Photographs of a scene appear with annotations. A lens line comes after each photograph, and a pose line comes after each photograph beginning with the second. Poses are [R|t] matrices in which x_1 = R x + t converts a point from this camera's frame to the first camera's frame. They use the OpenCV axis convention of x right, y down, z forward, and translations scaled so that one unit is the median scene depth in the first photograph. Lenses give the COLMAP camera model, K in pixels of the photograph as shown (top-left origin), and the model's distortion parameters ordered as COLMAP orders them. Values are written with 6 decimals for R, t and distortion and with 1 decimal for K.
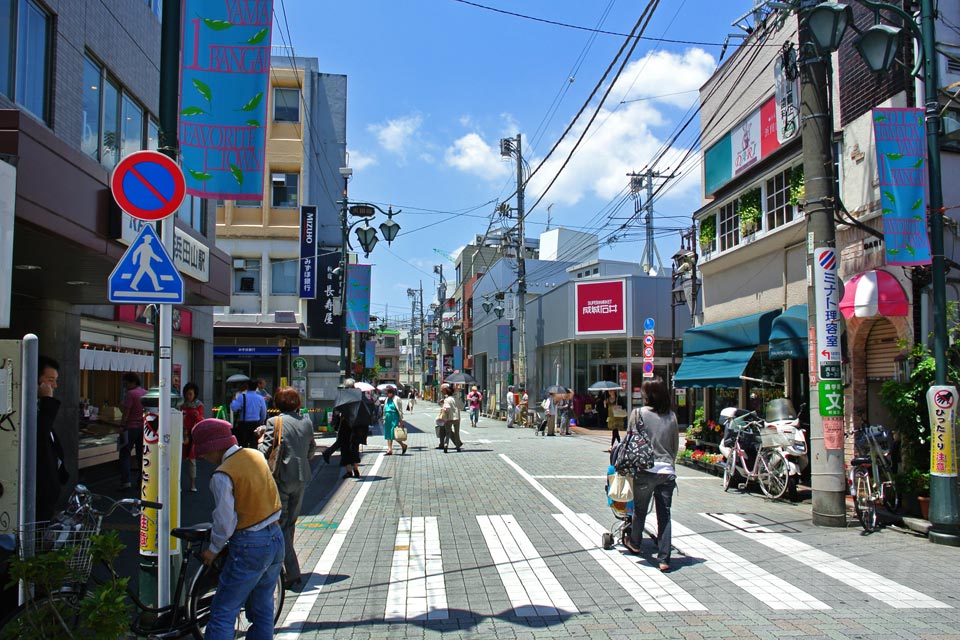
lens RADIAL K [[770.1, 0, 479.3], [0, 770.1, 352.4], [0, 0, 1]] dist [-0.057212, 0.015141]
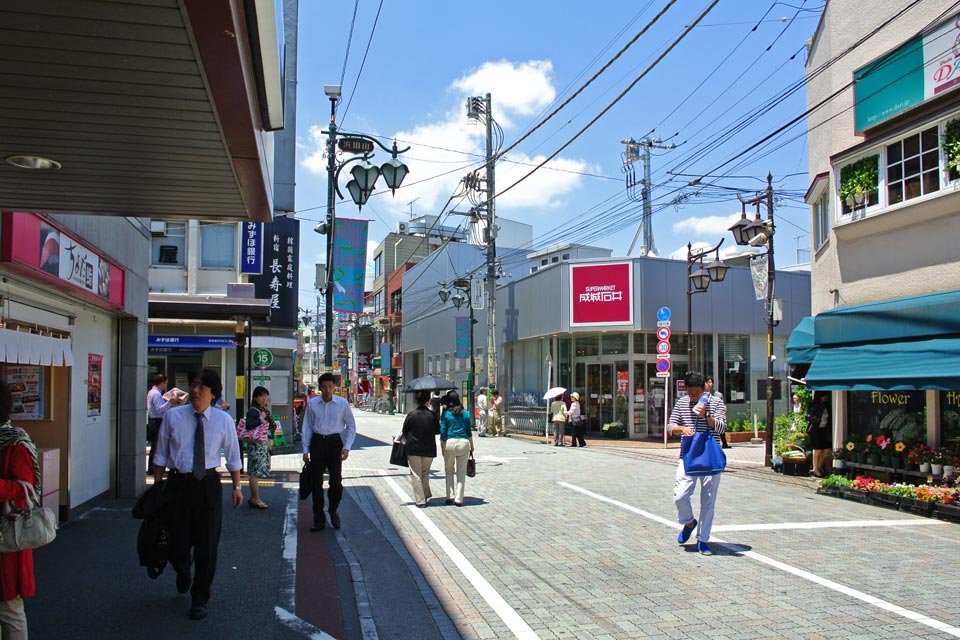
lens RADIAL K [[770.1, 0, 479.3], [0, 770.1, 352.4], [0, 0, 1]] dist [-0.057212, 0.015141]
pose [[0.989274, 0.006642, 0.145923, -0.106439], [-0.006505, 0.999978, -0.001411, 0.007874], [-0.145929, 0.000447, 0.989295, 0.203340]]
